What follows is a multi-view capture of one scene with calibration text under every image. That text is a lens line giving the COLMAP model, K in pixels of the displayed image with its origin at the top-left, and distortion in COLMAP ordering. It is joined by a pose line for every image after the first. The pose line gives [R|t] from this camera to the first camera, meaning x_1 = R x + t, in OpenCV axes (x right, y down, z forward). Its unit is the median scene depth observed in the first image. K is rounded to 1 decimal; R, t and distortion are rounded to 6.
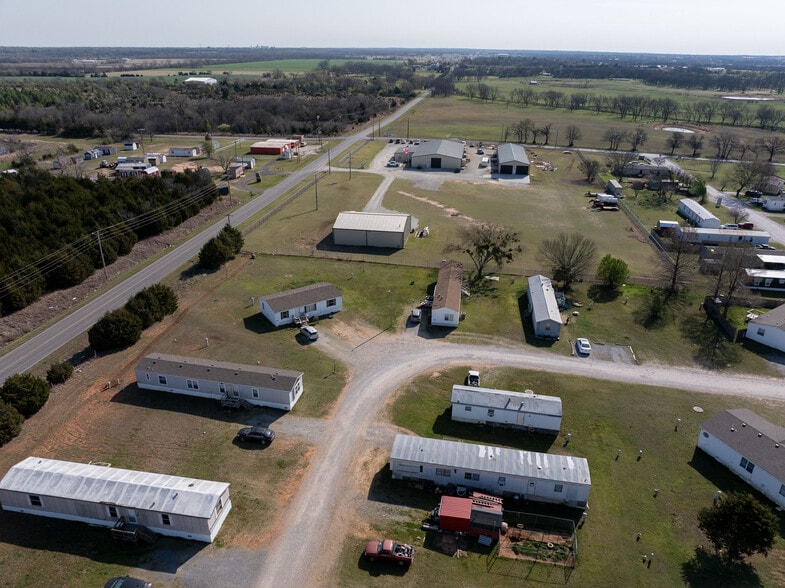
lens RADIAL K [[549.0, 0, 397.2], [0, 549.0, 284.9], [0, 0, 1]] dist [-0.035301, -0.005036]
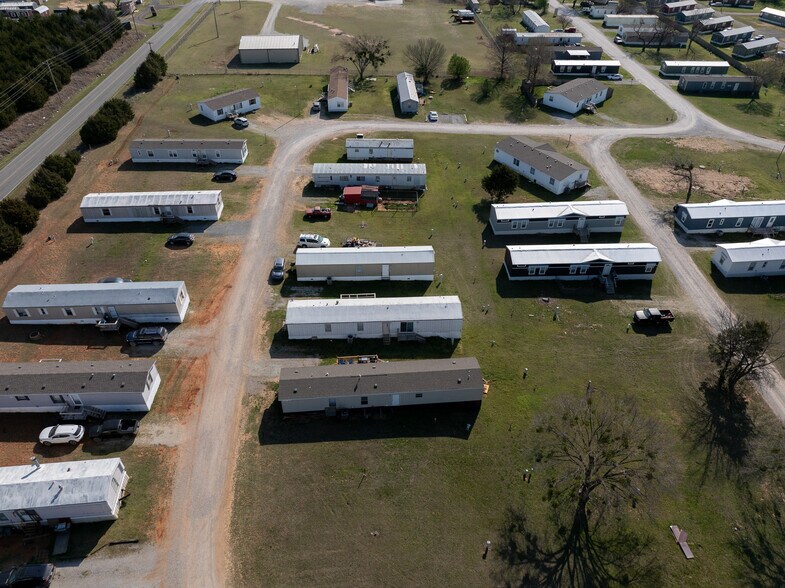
lens RADIAL K [[551.7, 0, 395.1], [0, 551.7, 294.4], [0, 0, 1]] dist [-0.045967, 0.014738]
pose [[0.980343, -0.128121, 0.150043, -0.039540], [0.080292, 0.953722, 0.289772, 0.122723], [-0.180225, -0.272029, 0.945261, -0.464105]]
